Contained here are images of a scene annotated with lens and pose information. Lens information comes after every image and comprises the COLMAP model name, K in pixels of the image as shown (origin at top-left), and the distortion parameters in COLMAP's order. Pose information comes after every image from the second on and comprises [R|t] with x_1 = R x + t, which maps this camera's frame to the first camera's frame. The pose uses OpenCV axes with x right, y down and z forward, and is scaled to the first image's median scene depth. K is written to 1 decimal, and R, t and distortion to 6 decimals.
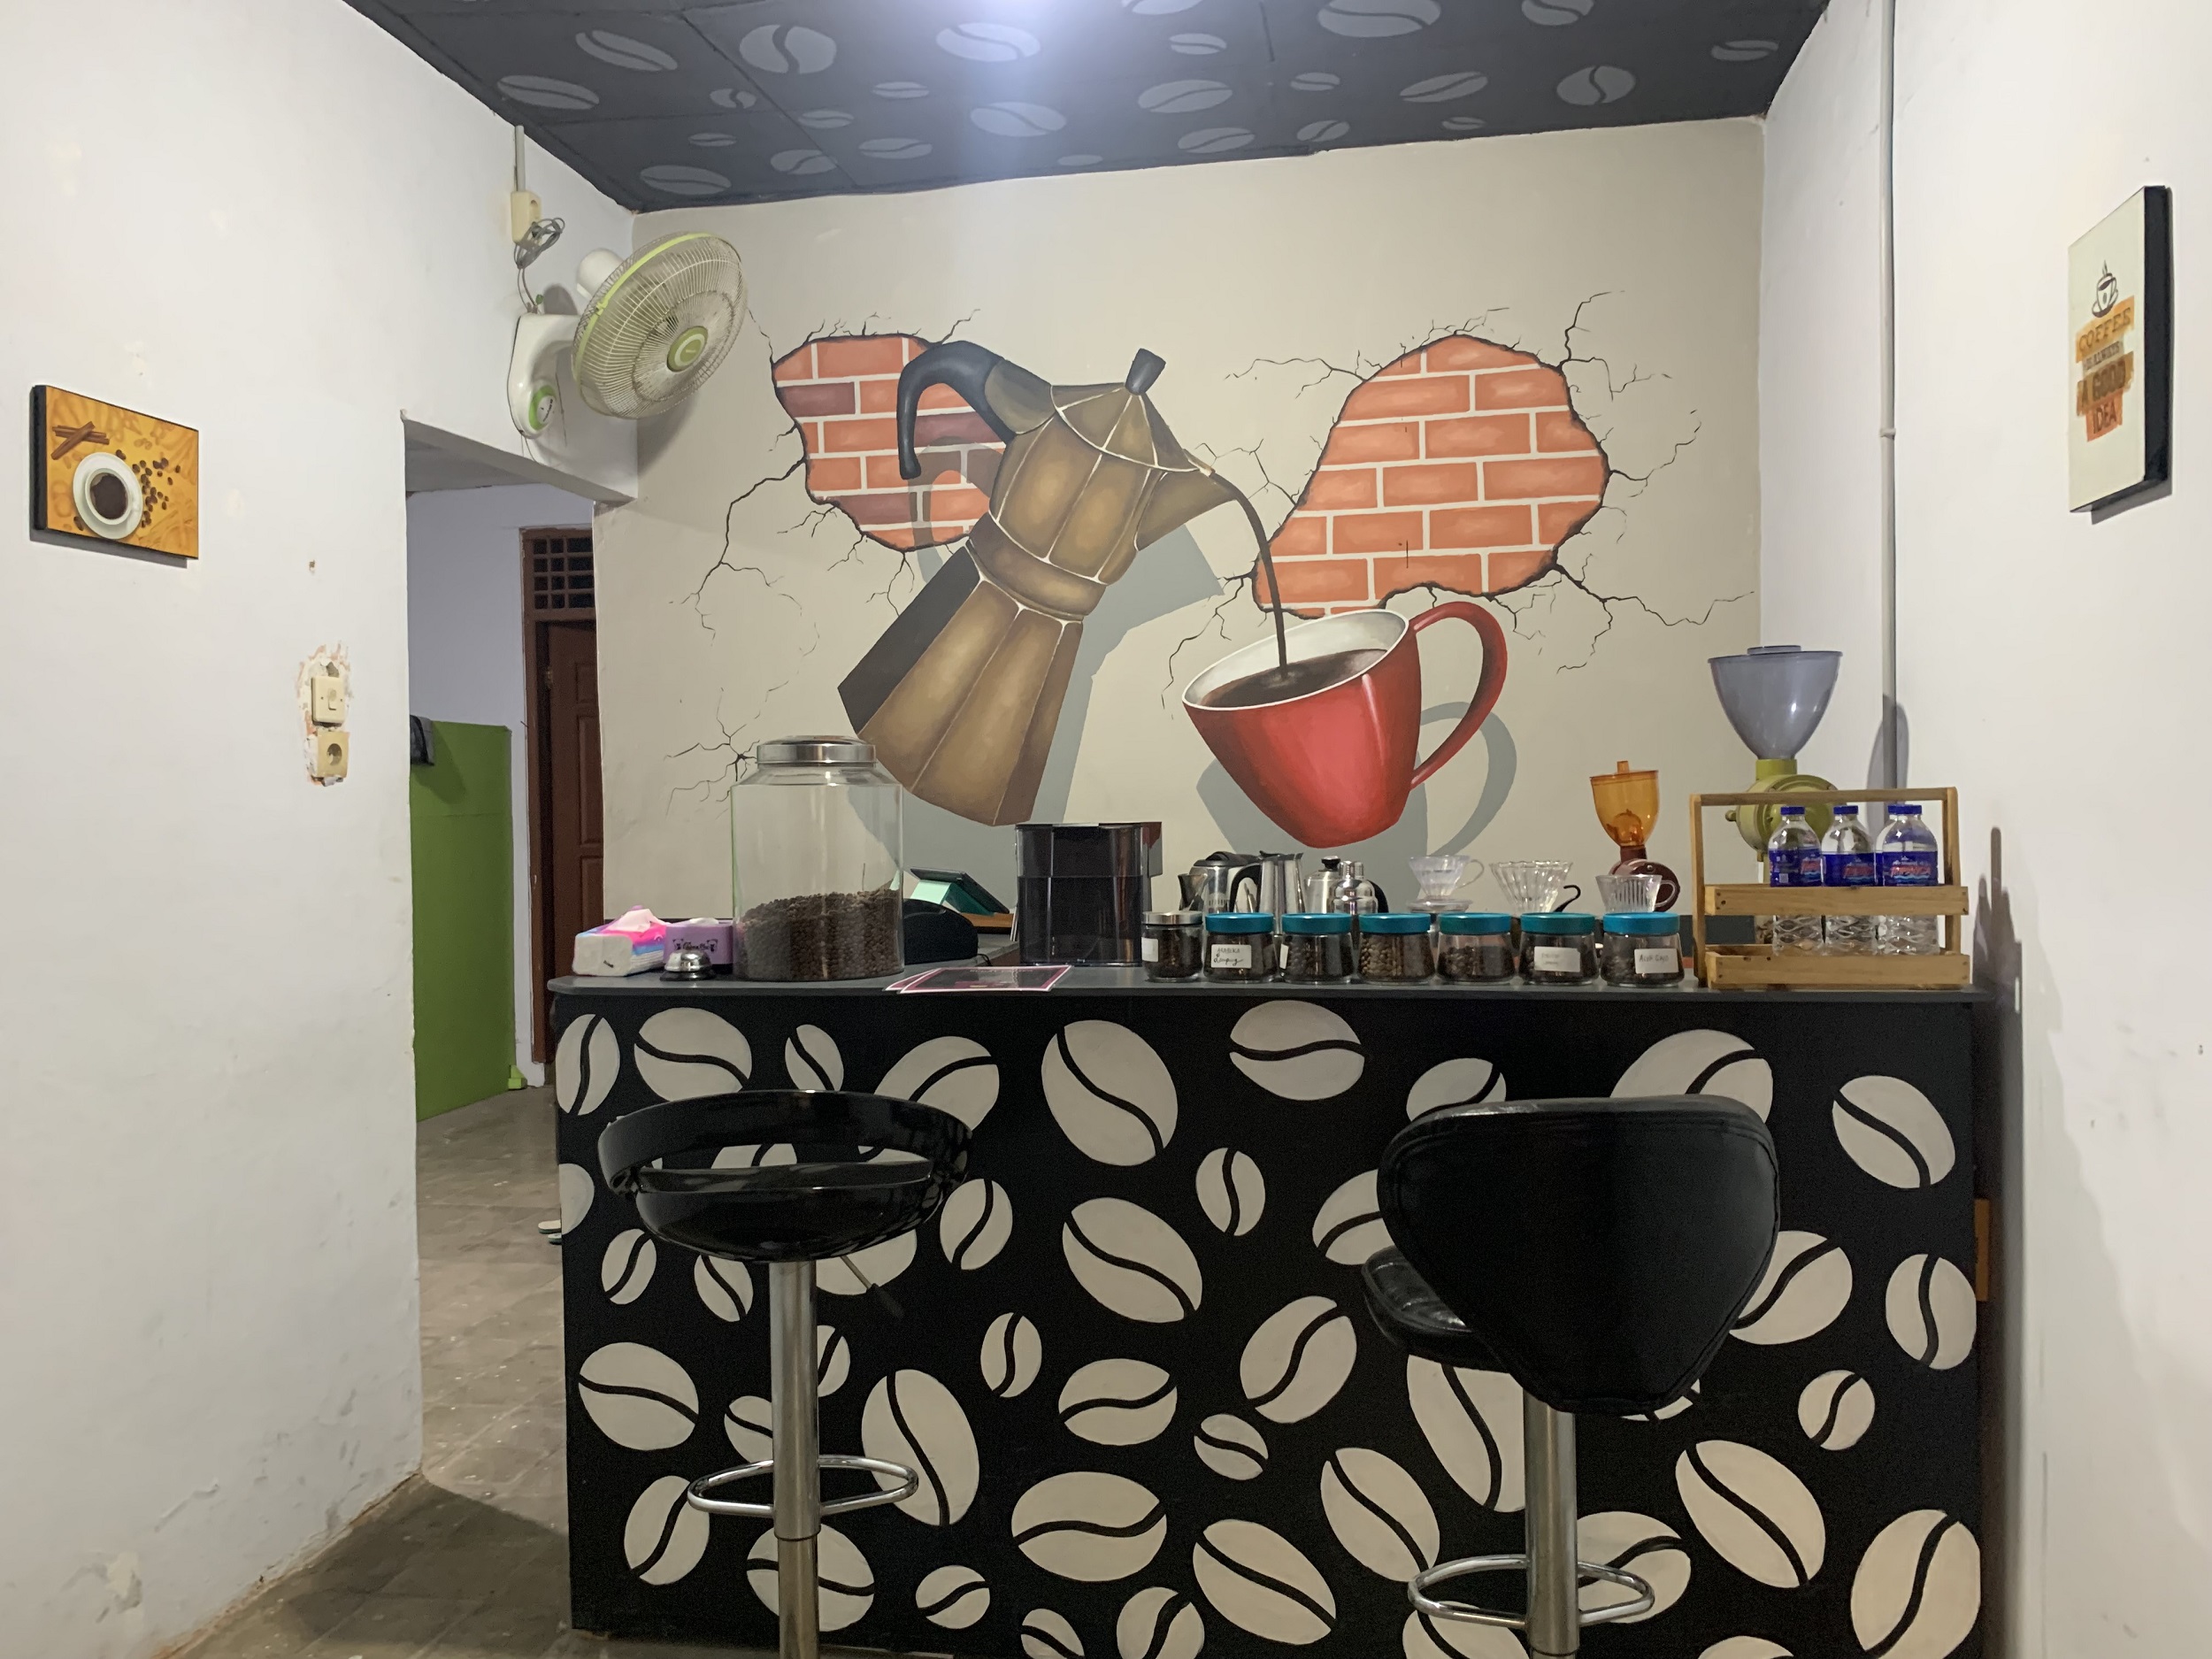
lens RADIAL K [[1682.9, 0, 1100.6], [0, 1682.9, 811.2], [0, 0, 1]] dist [0.020949, -0.028466]
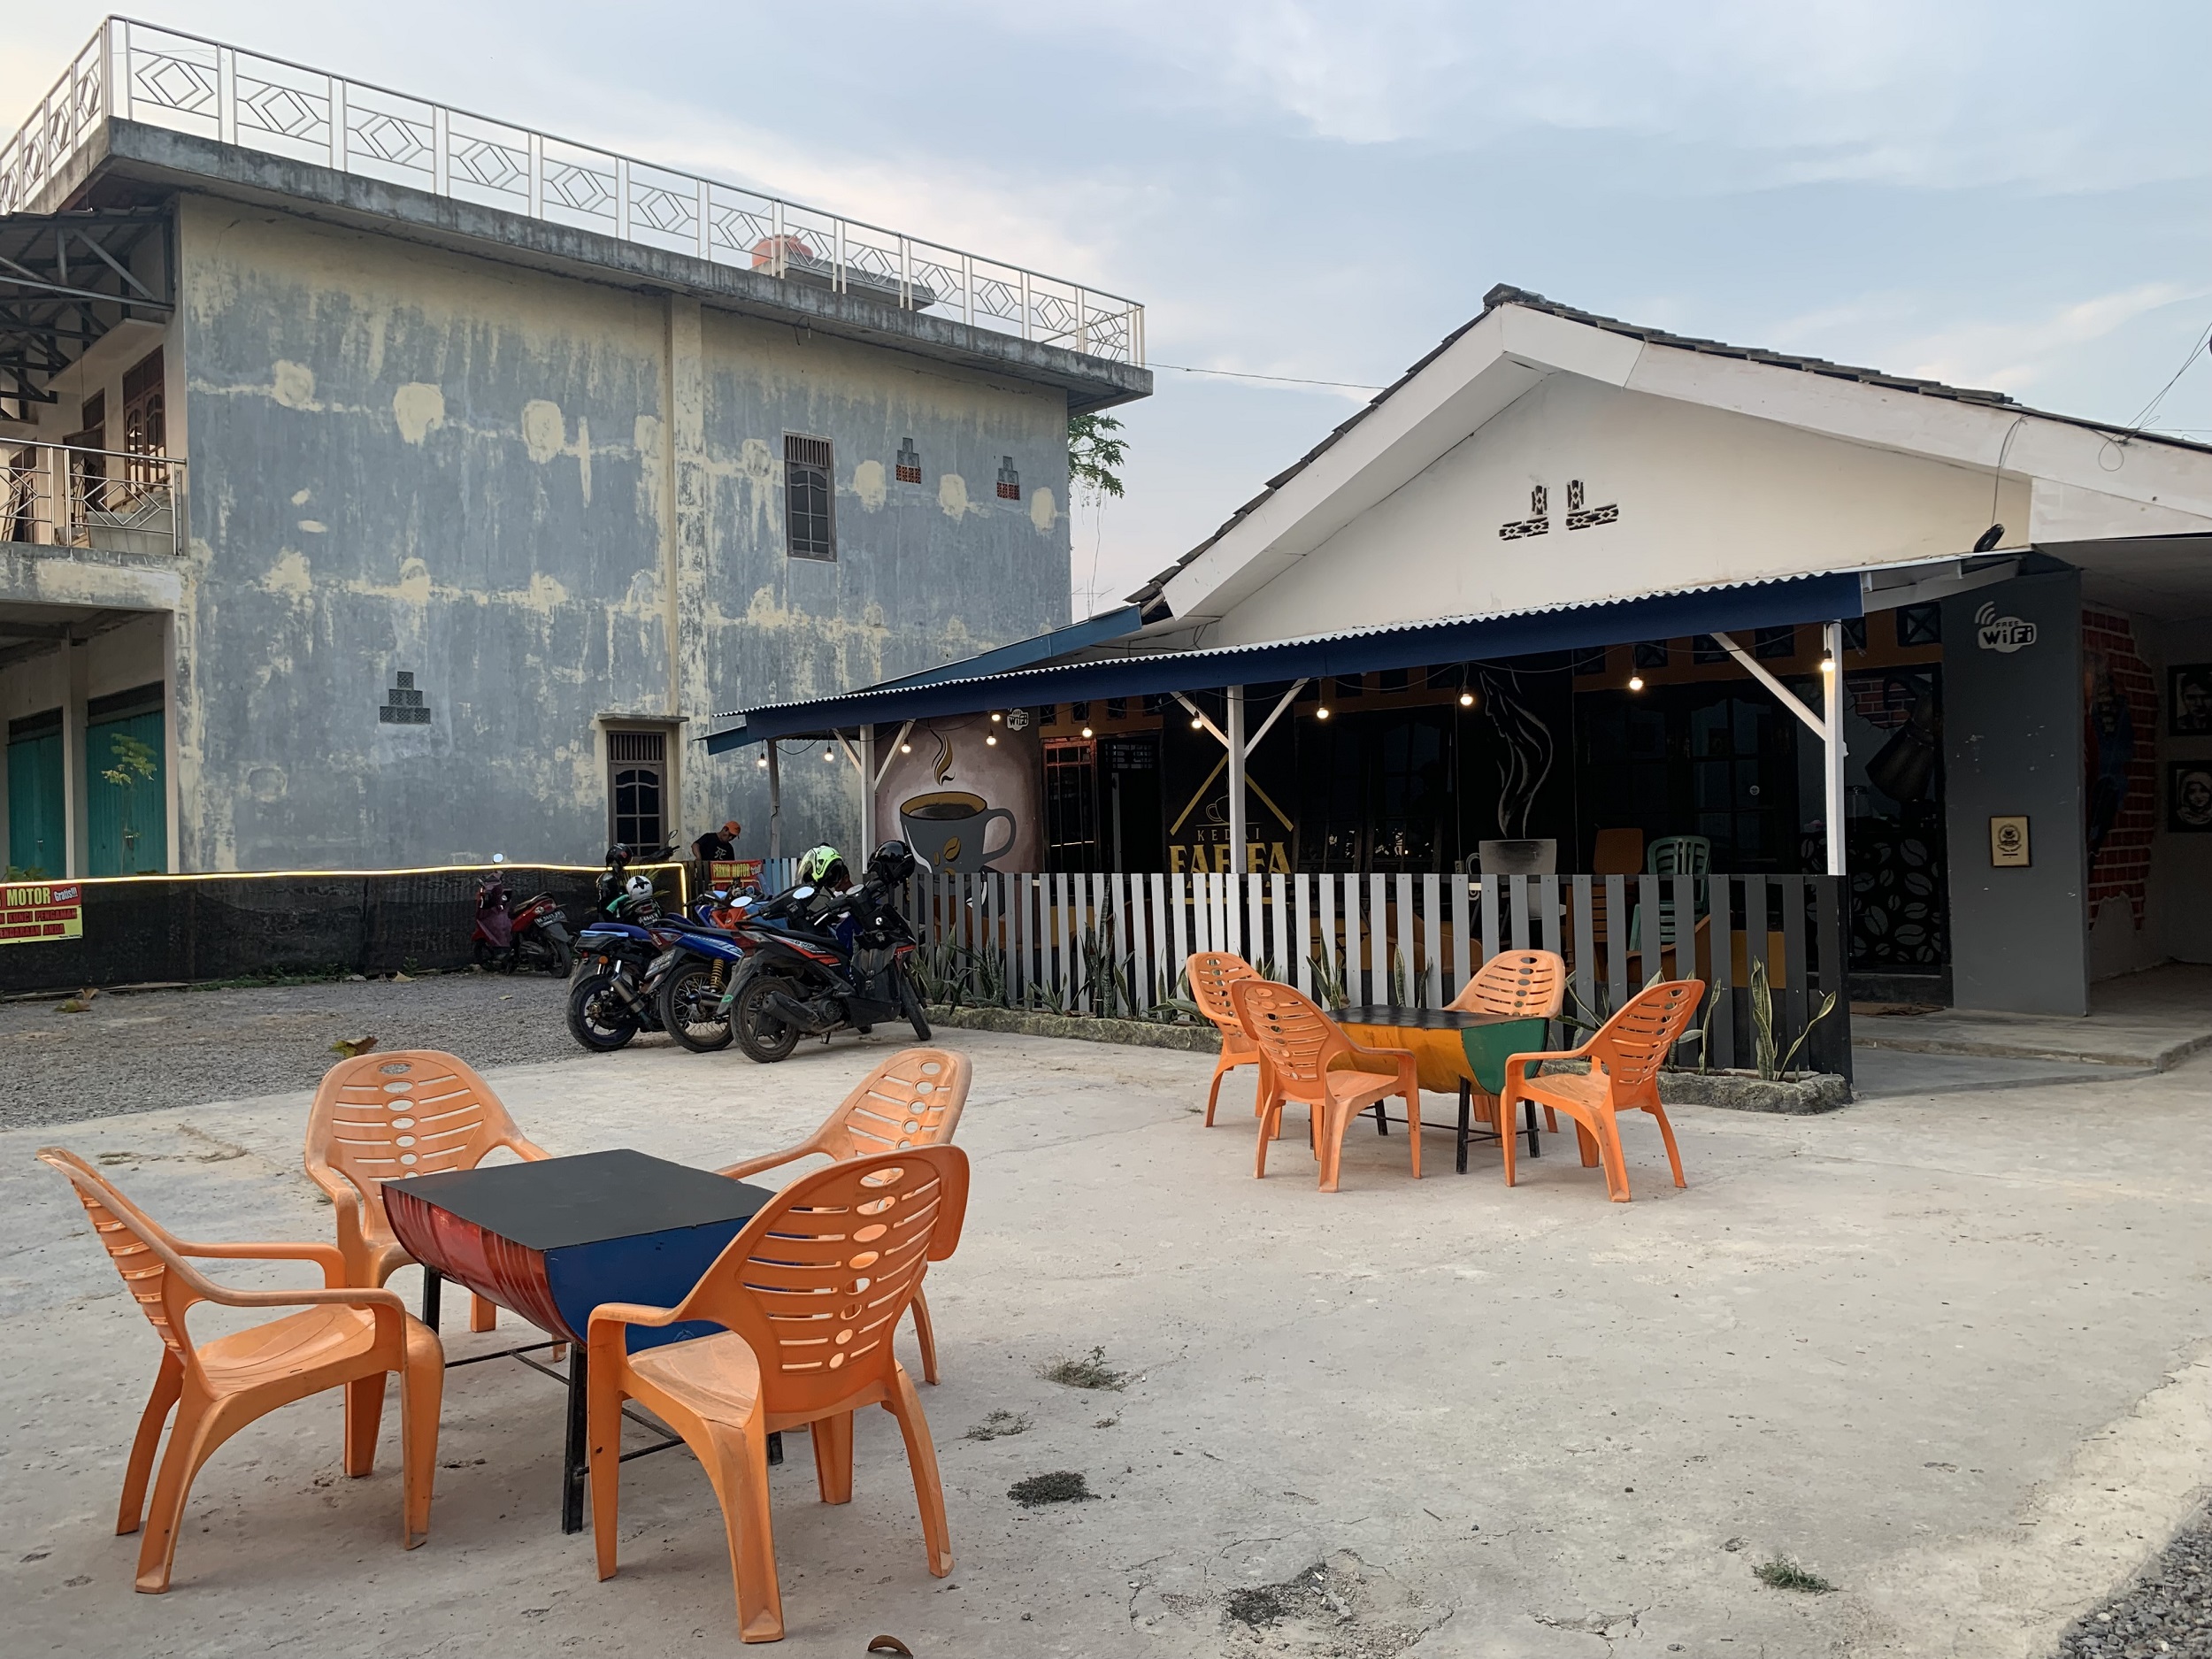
lens RADIAL K [[1682.9, 0, 1100.6], [0, 1682.9, 811.2], [0, 0, 1]] dist [0.020949, -0.028466]
pose [[0.815862, -0.008205, -0.578189, 0.969587], [0.003839, 0.999954, -0.008774, 0.074468], [0.578234, 0.004939, 0.815856, -4.703681]]
